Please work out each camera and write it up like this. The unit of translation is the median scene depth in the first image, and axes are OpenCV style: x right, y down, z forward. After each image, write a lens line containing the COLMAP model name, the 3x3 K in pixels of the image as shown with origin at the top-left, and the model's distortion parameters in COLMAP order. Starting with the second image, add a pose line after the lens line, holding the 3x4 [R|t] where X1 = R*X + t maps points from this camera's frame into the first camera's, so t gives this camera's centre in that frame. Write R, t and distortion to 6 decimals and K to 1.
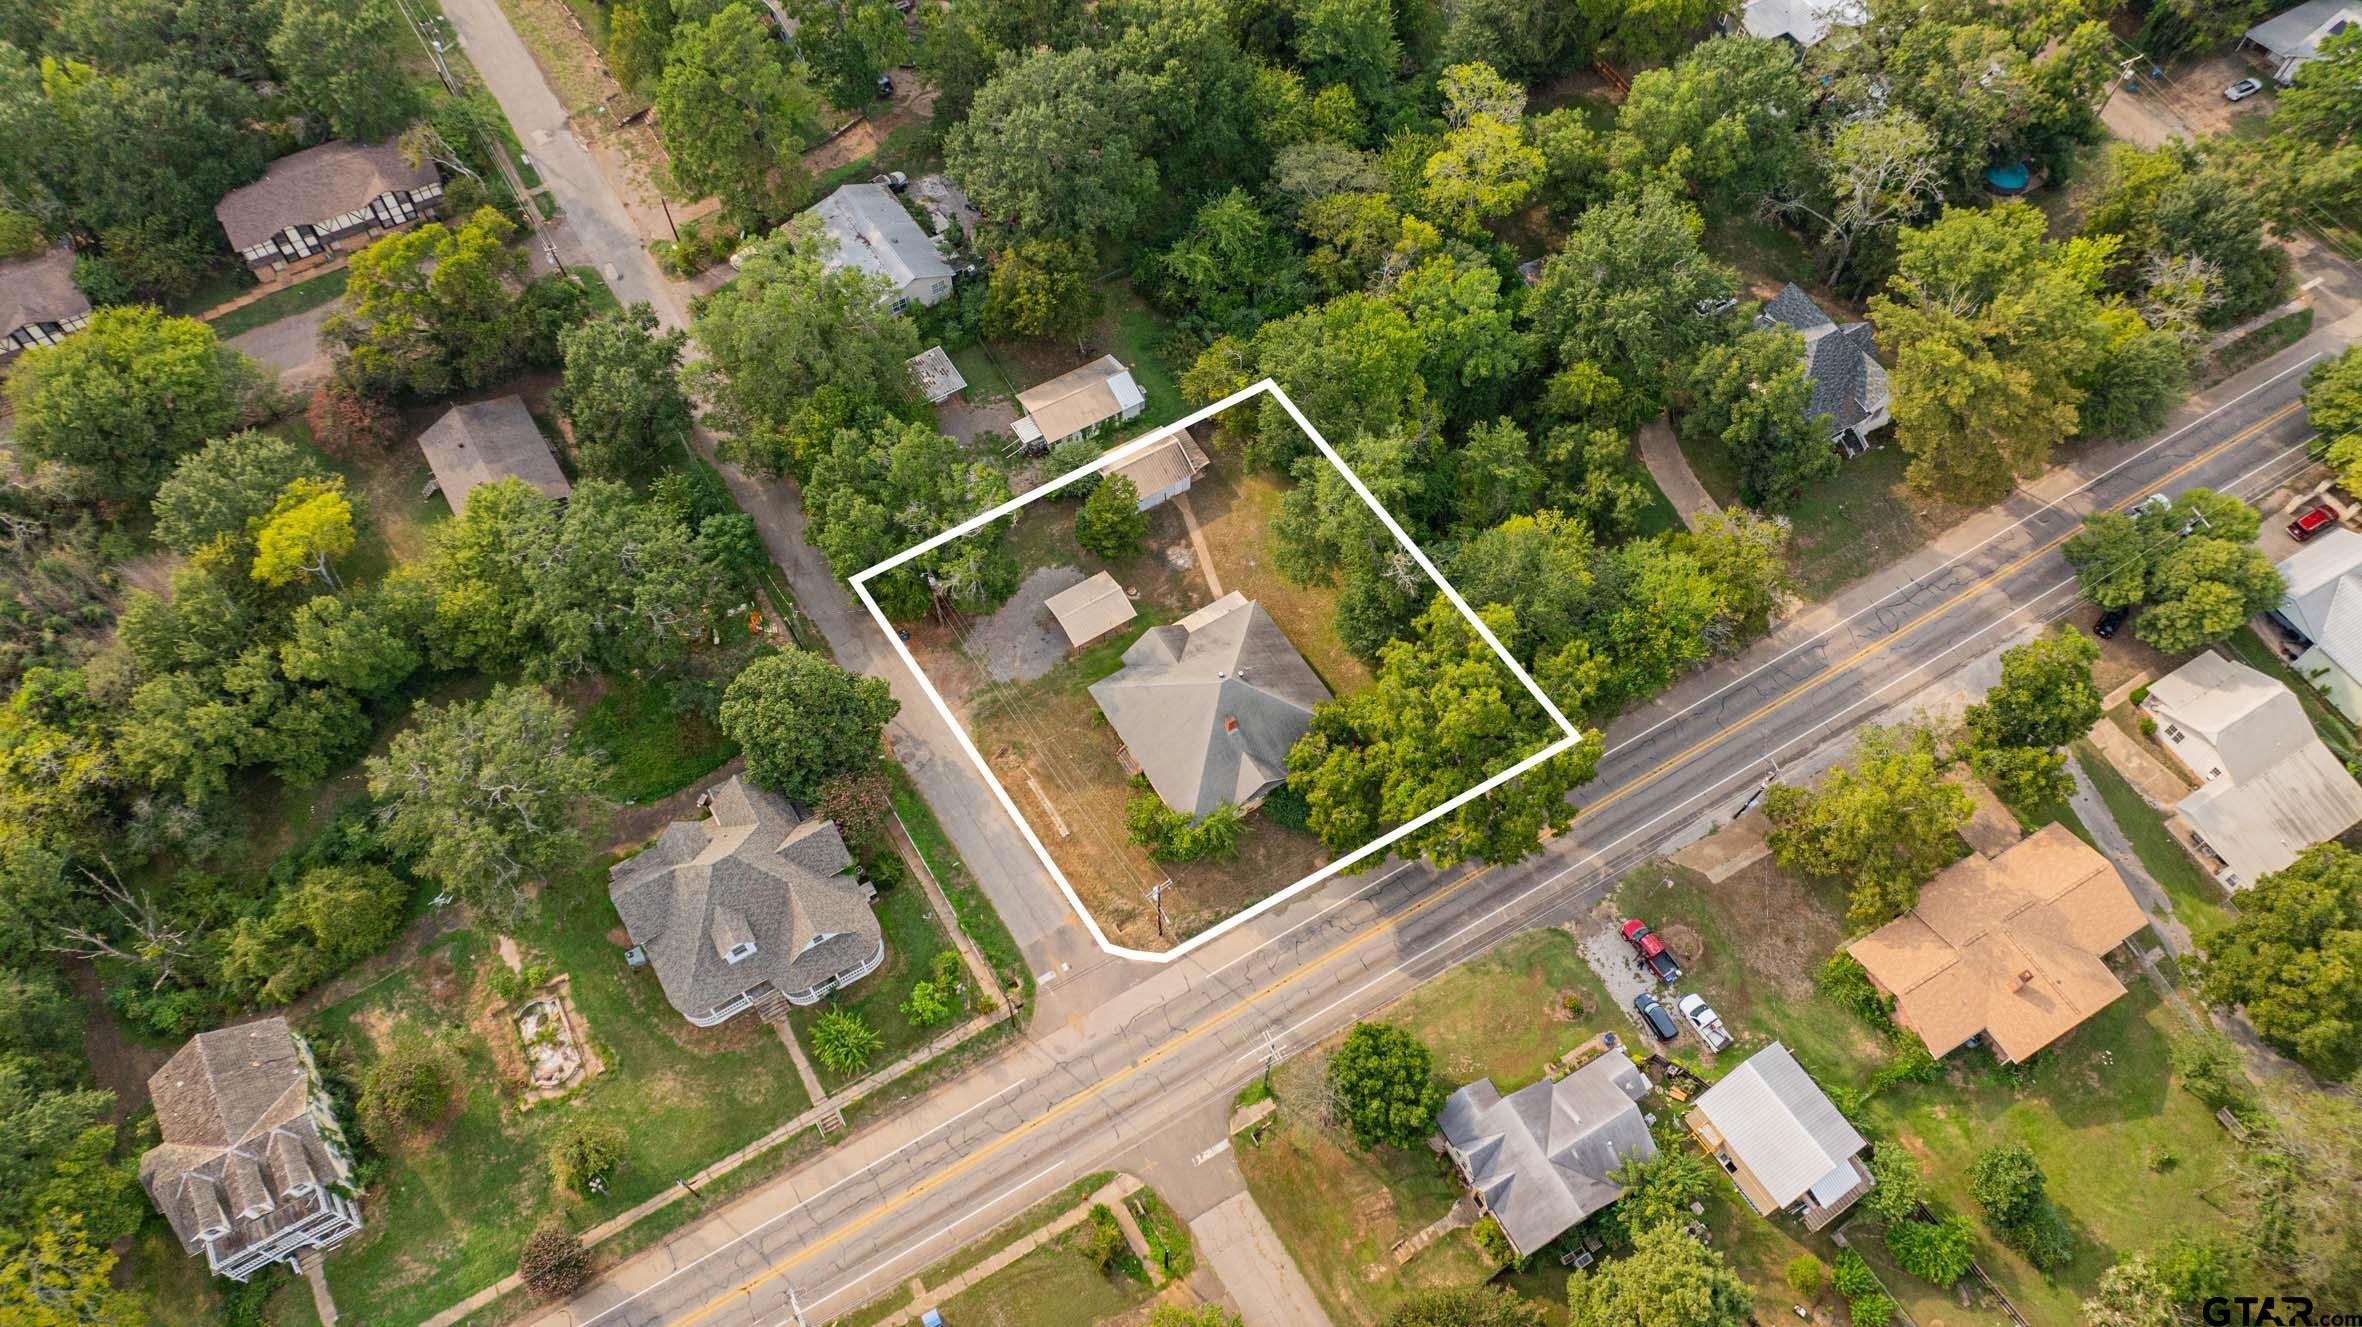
lens RADIAL K [[1679.9, 0, 1166.4], [0, 1679.9, 659.8], [0, 0, 1]] dist [-0.018556, -0.001349]
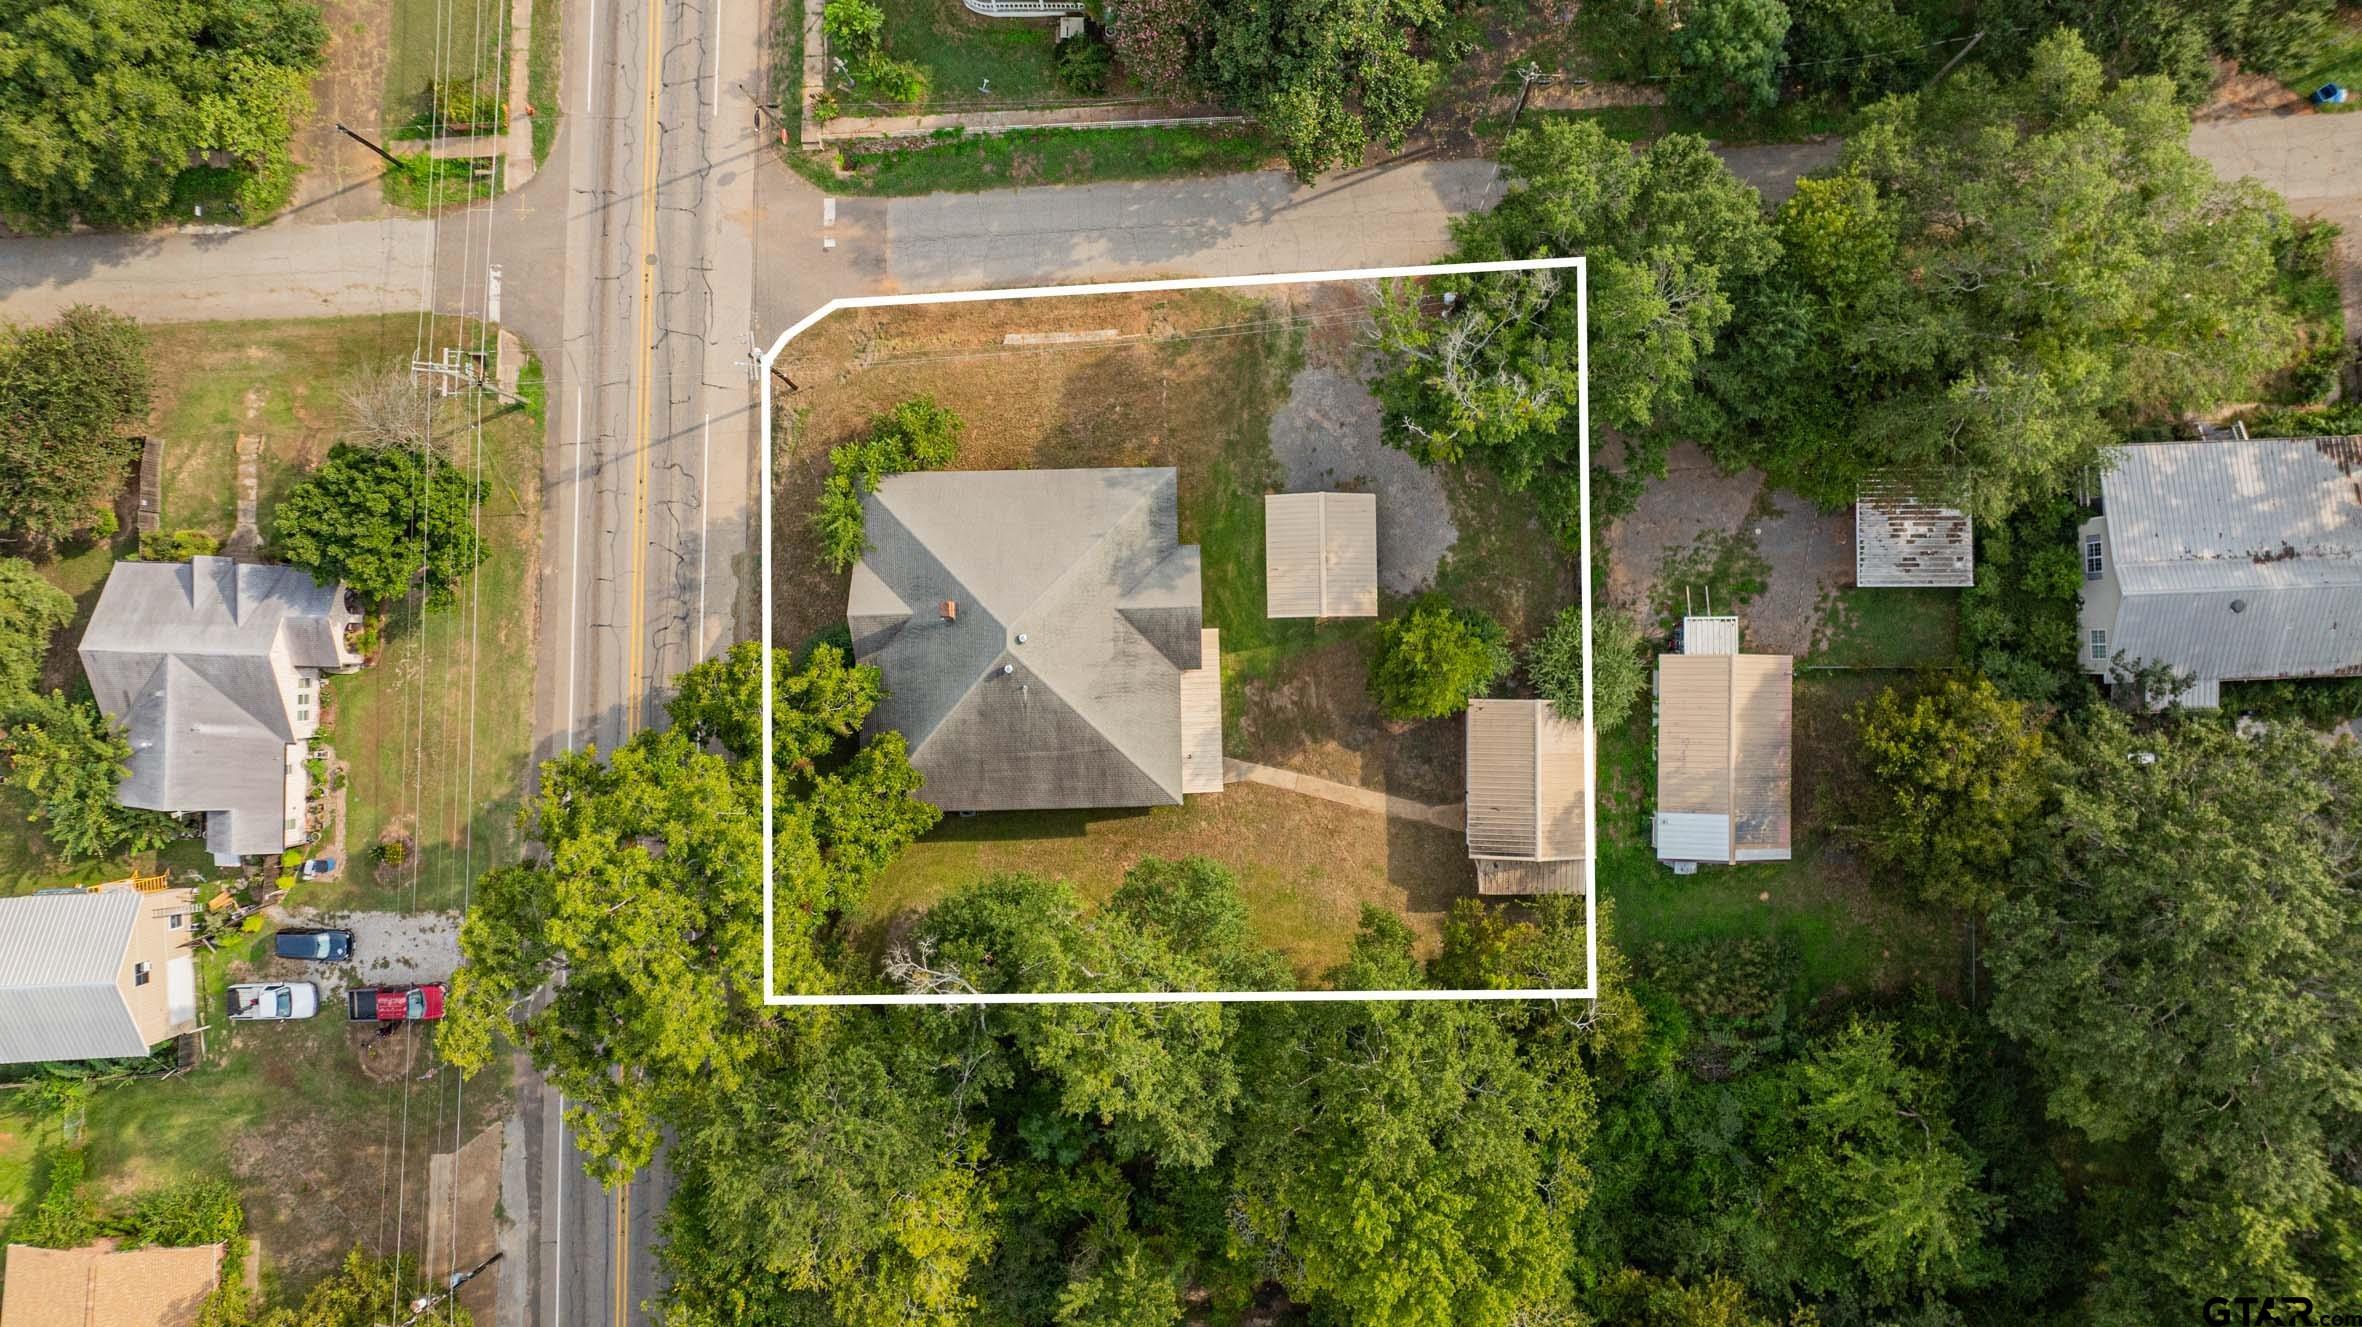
lens RADIAL K [[1679.9, 0, 1166.4], [0, 1679.9, 659.8], [0, 0, 1]] dist [-0.018556, -0.001349]
pose [[-0.509657, 0.860373, 0.002791, 0.012604], [-0.729212, -0.433678, 0.529314, -0.341442], [0.456619, 0.267733, 0.848421, 0.532683]]
